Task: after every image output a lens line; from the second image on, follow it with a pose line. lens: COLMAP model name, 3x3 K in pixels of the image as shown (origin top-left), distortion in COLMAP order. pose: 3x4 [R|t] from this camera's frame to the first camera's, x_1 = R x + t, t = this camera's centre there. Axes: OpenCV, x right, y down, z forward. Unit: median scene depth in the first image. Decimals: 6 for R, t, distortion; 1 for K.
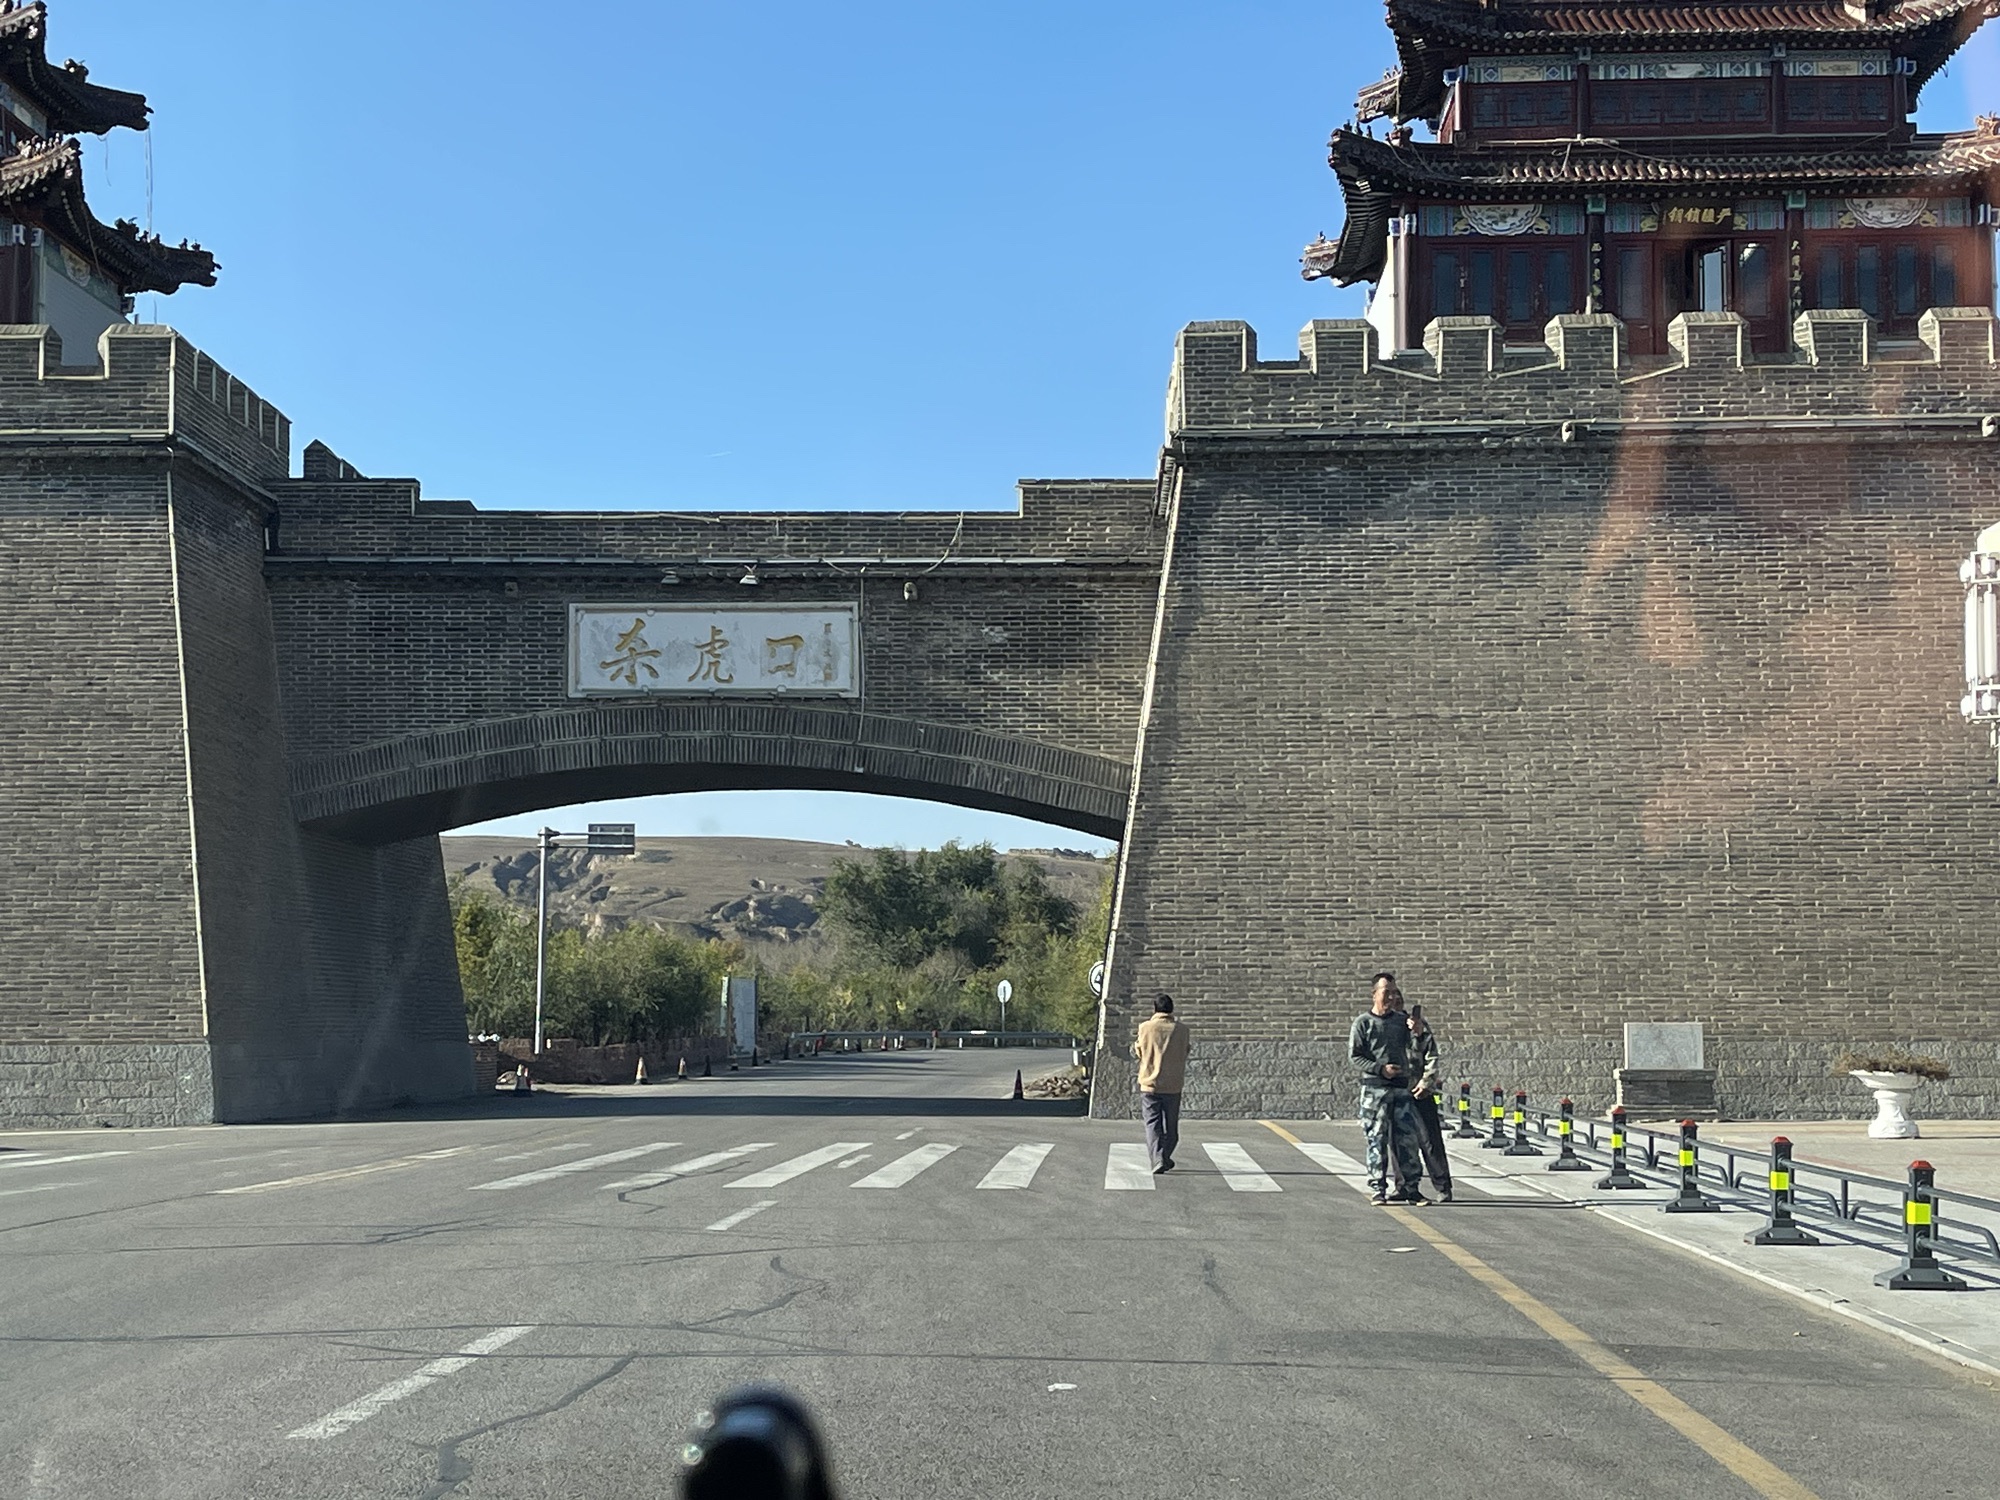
lens RADIAL K [[3129.8, 0, 1078.3], [0, 3129.8, 755.3], [0, 0, 1]] dist [0.199749, -0.827721]
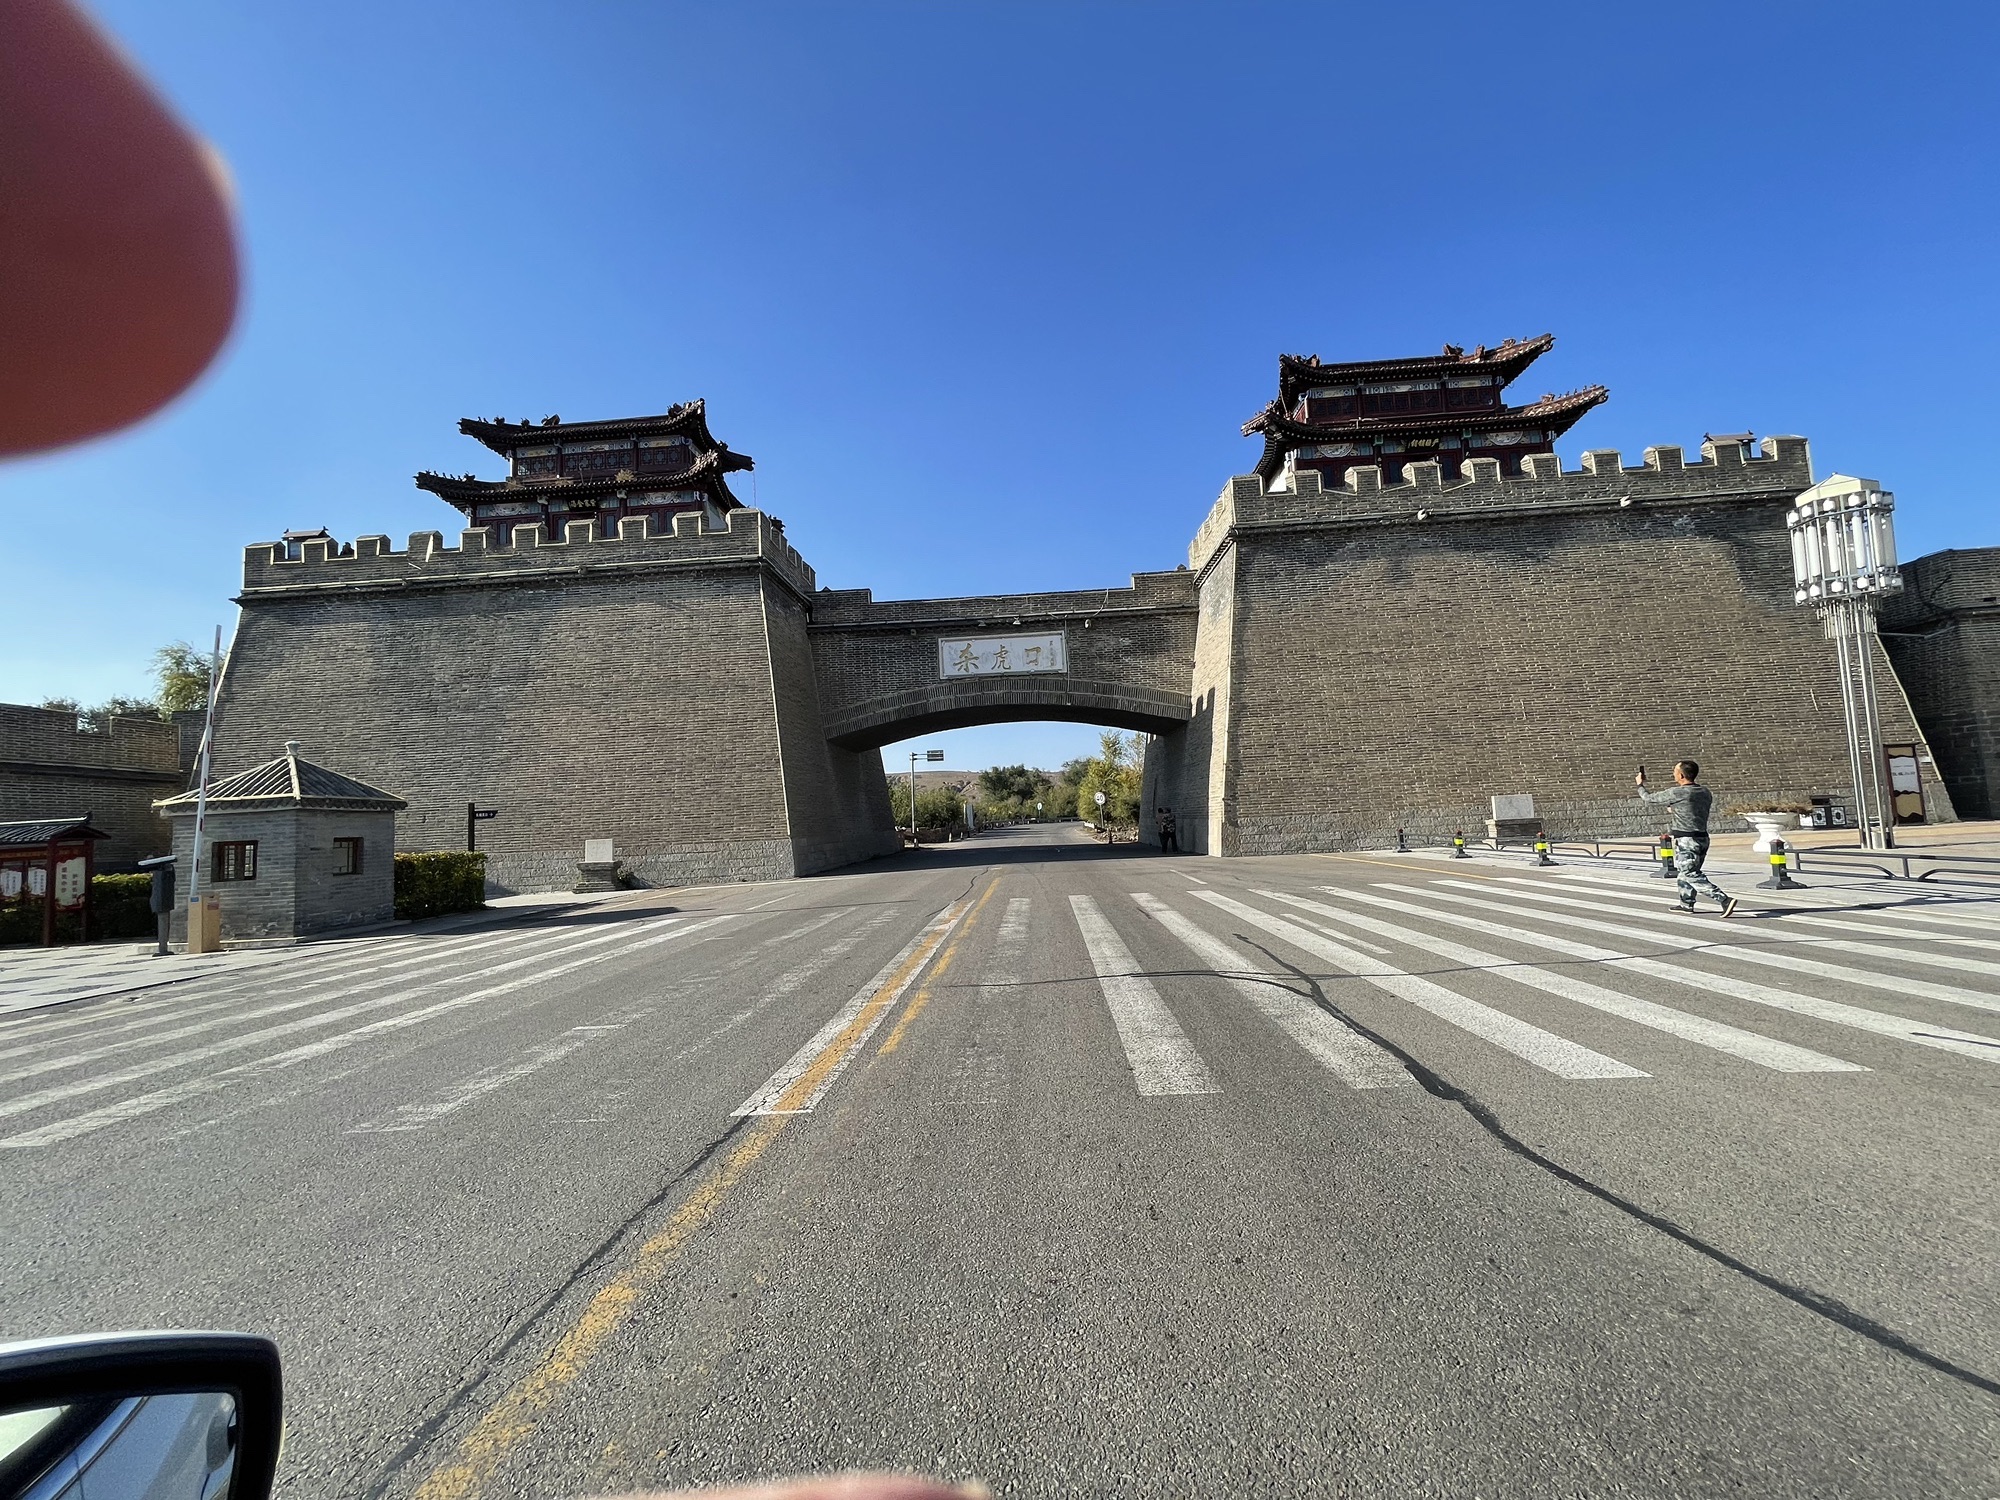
lens RADIAL K [[814.0, 0, 1000.0], [0, 814.0, 750.0], [0, 0, 1]] dist [-0.007042, -0.000104]
pose [[0.998311, -0.049874, -0.029810, -0.103756], [0.049999, 0.998743, 0.003445, 0.033099], [0.029600, -0.004930, 0.999550, 0.411304]]
